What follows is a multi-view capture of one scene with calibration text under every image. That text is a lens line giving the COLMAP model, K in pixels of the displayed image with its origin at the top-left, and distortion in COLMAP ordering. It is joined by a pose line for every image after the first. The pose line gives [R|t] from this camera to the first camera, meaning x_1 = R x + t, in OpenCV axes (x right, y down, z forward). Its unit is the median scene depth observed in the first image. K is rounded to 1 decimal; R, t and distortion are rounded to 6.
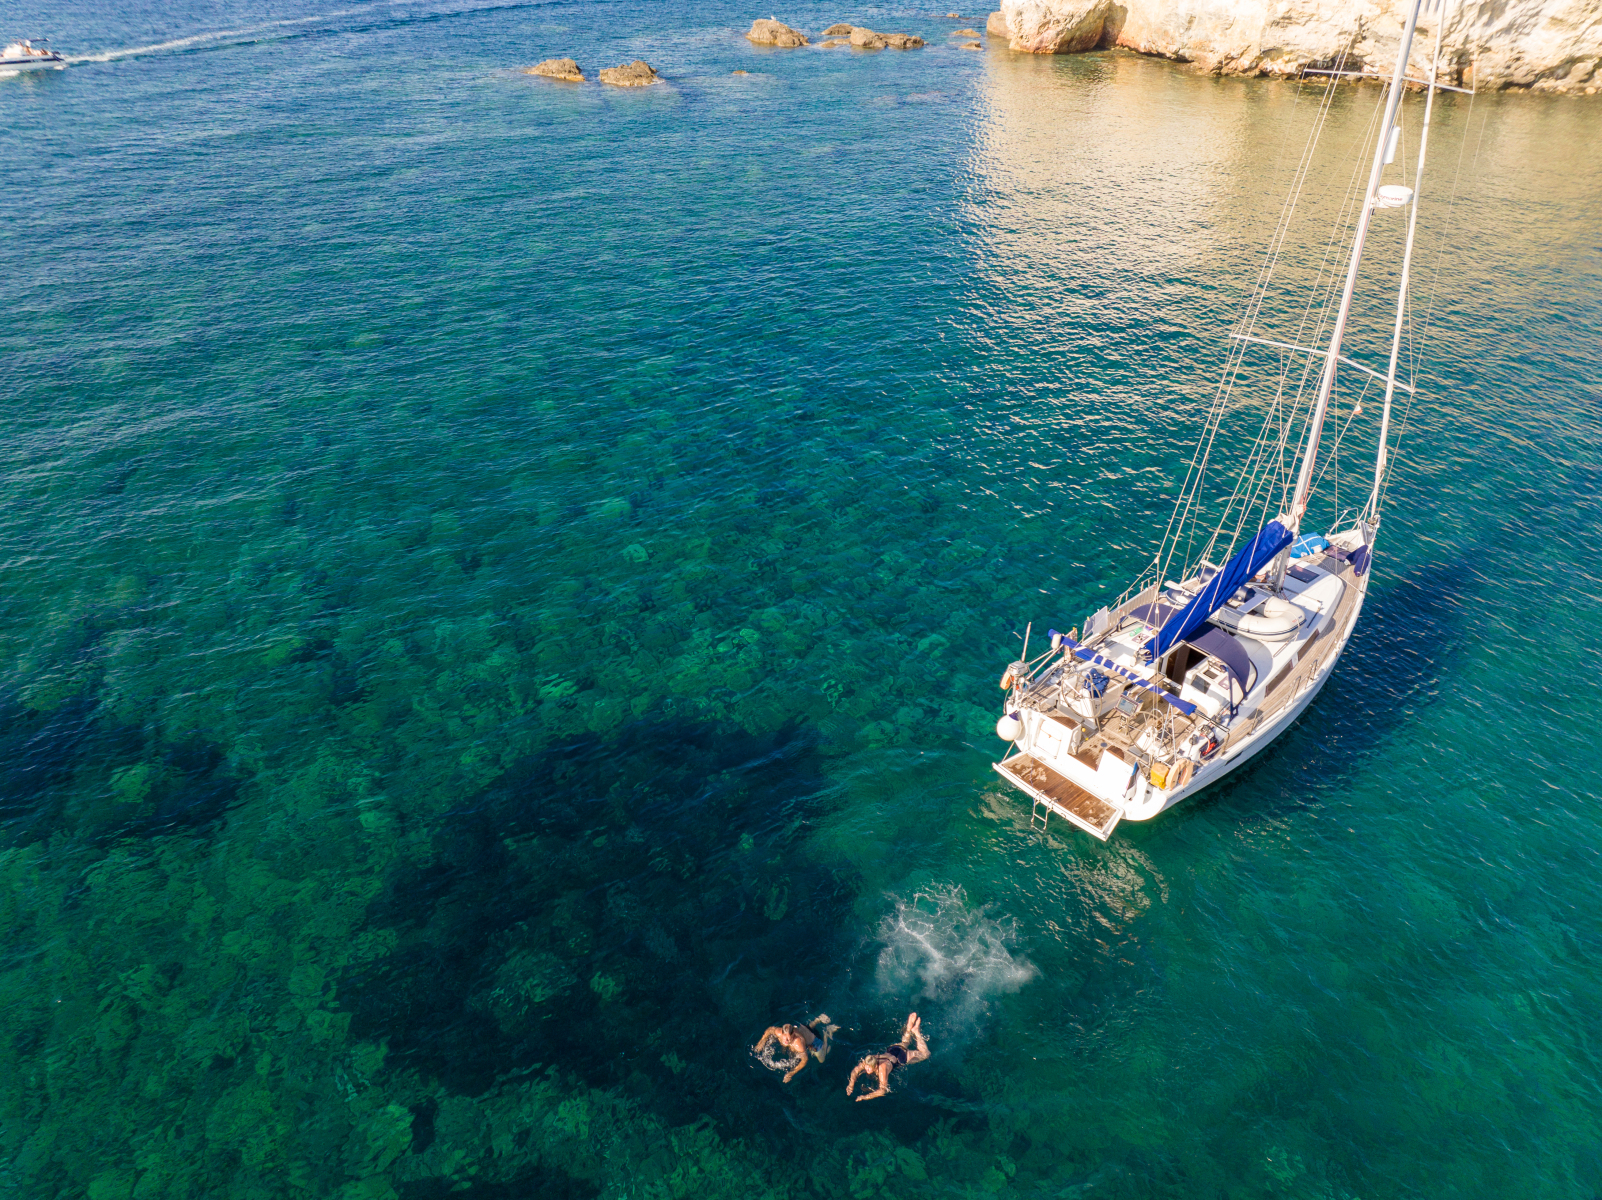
lens RADIAL K [[1155.7, 0, 799.3], [0, 1155.7, 630.9], [0, 0, 1]] dist [-0.112257, 0.076549]
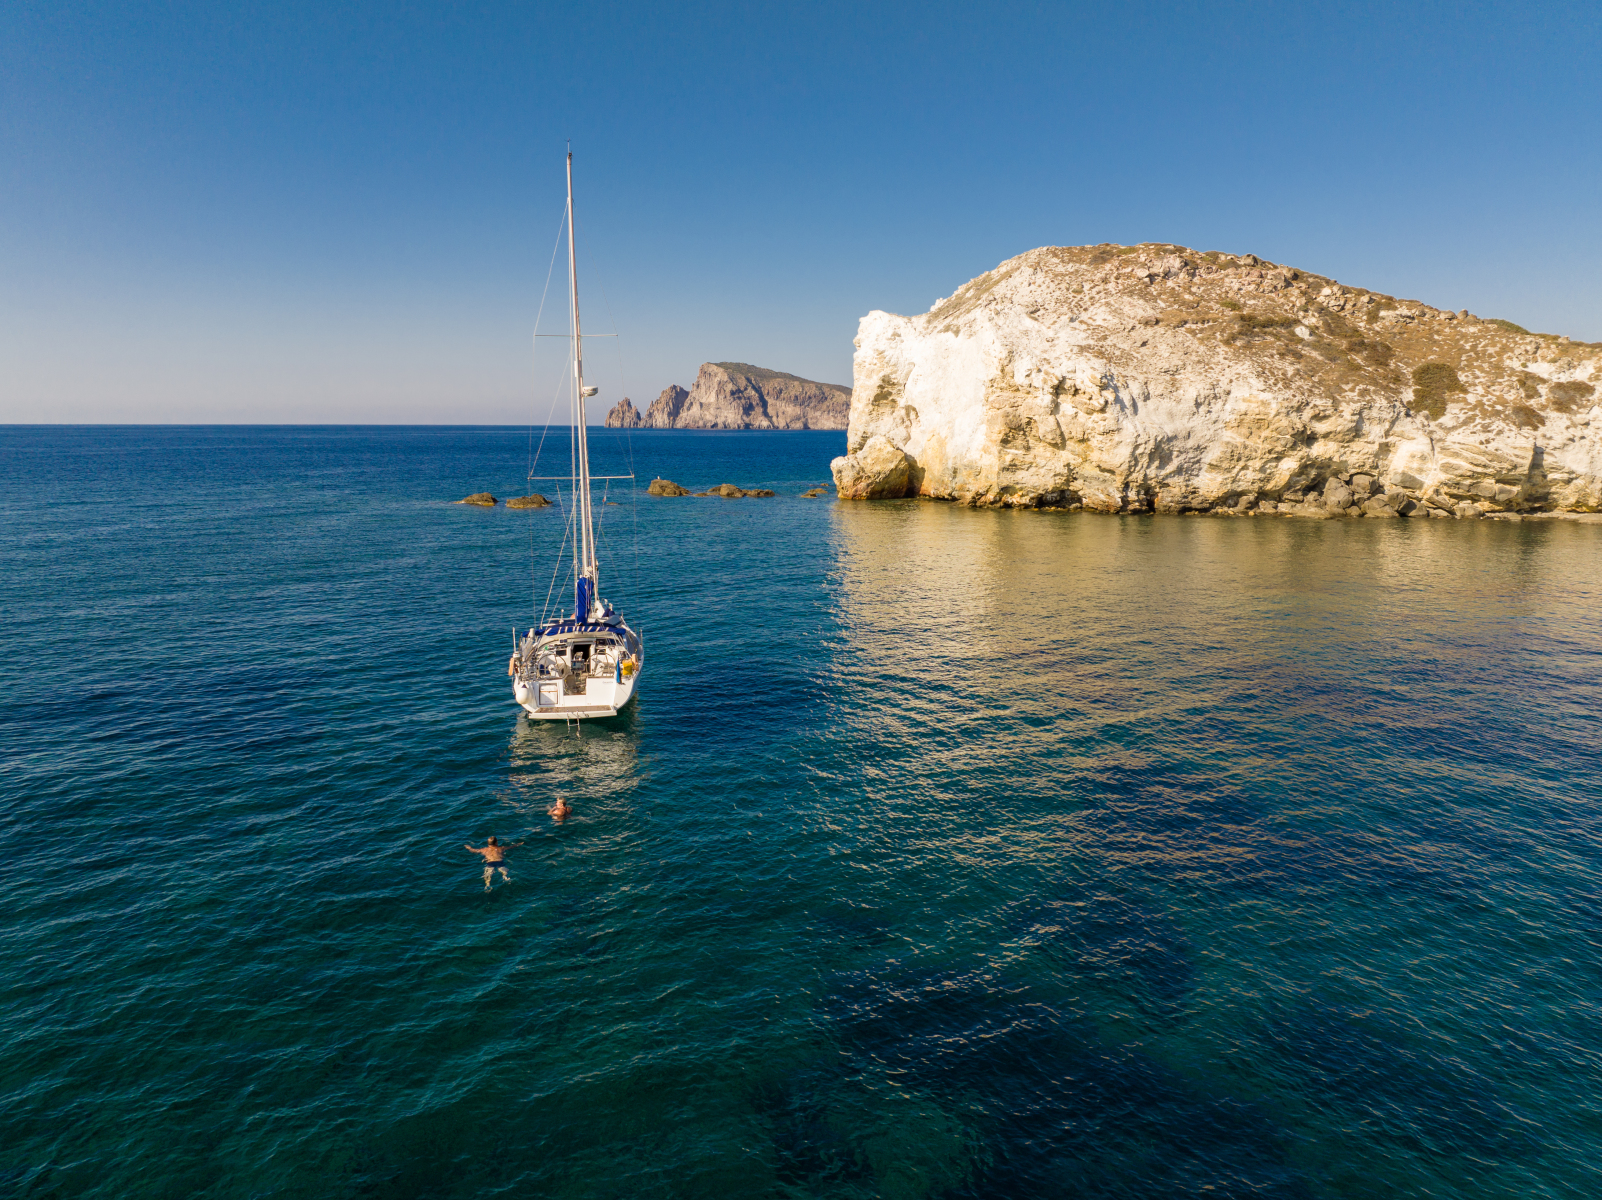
lens RADIAL K [[1136.3, 0, 801.0], [0, 1136.3, 600.0], [0, 0, 1]] dist [-0.044936, 0.005811]
pose [[0.998955, 0.012209, -0.044052, 0.241173], [-0.029936, 0.903000, -0.428596, 0.185812], [0.034547, 0.429467, 0.902422, -0.168399]]
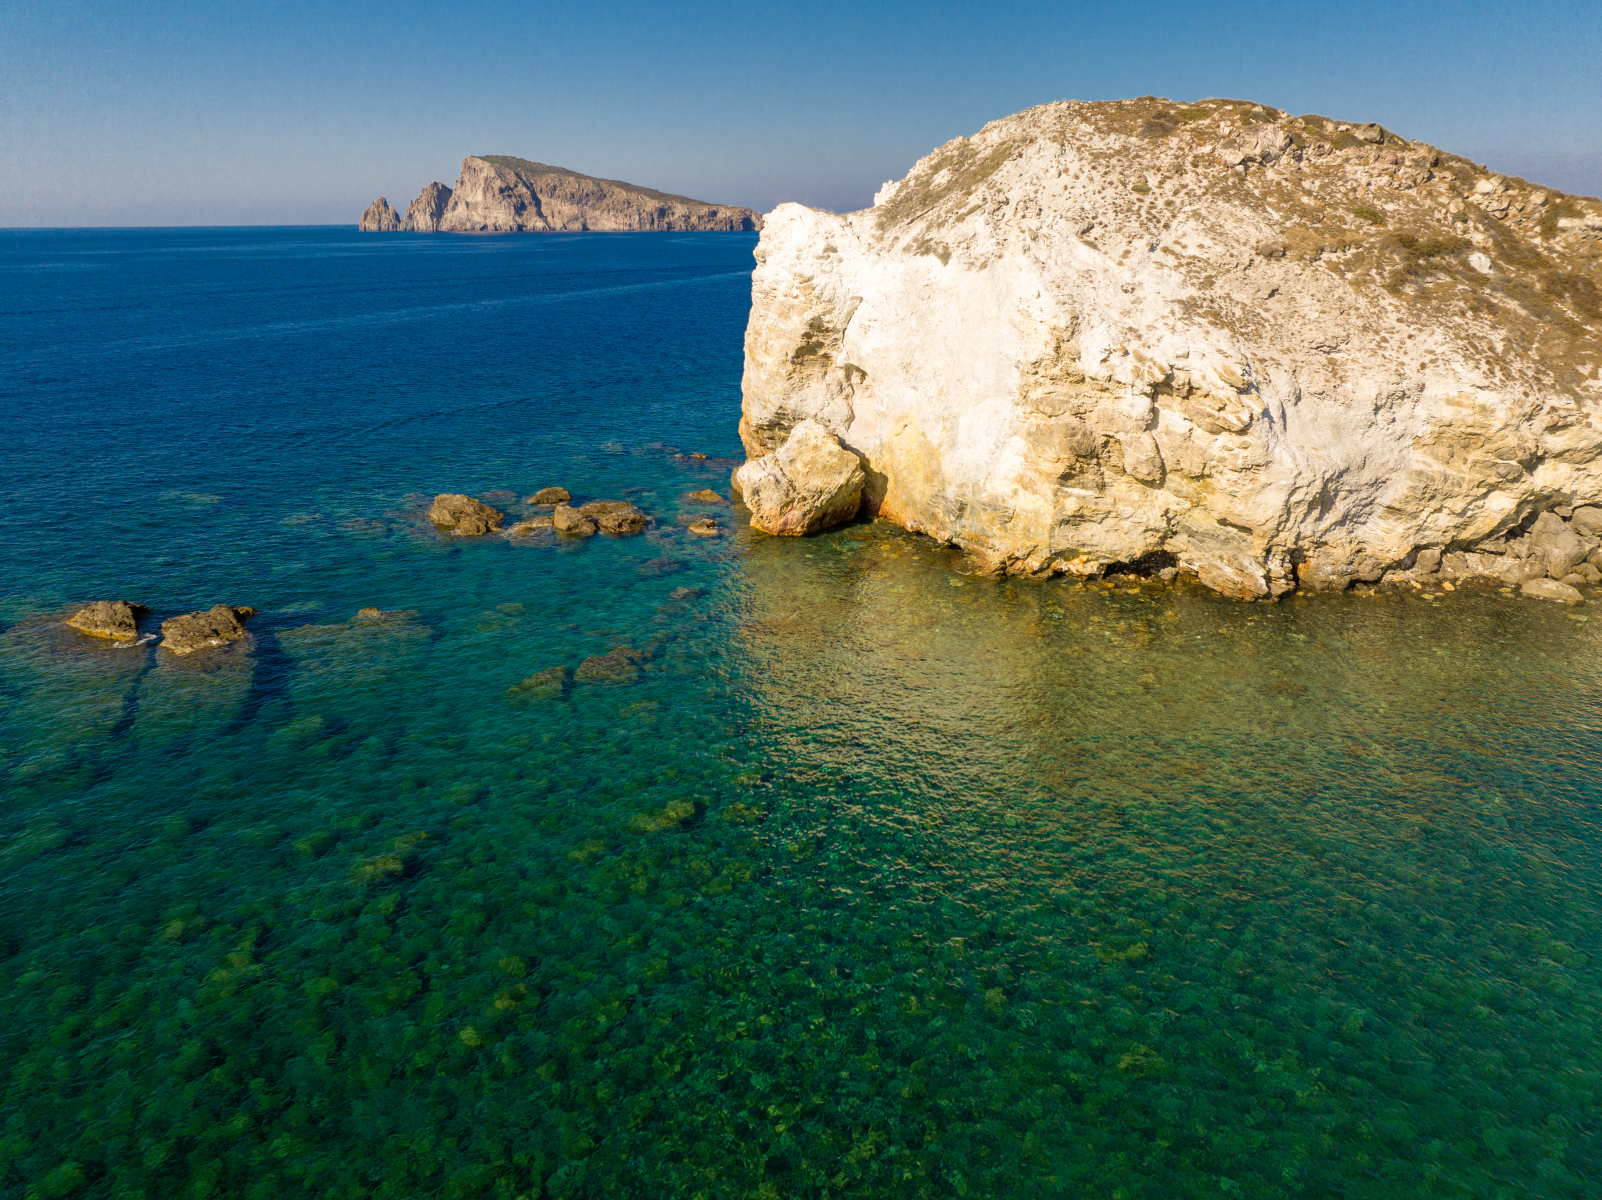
lens RADIAL K [[1136.3, 0, 801.0], [0, 1136.3, 600.0], [0, 0, 1]] dist [-0.044936, 0.005811]
pose [[0.990001, -0.044427, 0.133881, 0.131586], [0.078691, 0.961641, -0.262784, -0.293740], [-0.117071, 0.270691, 0.955521, 0.268657]]
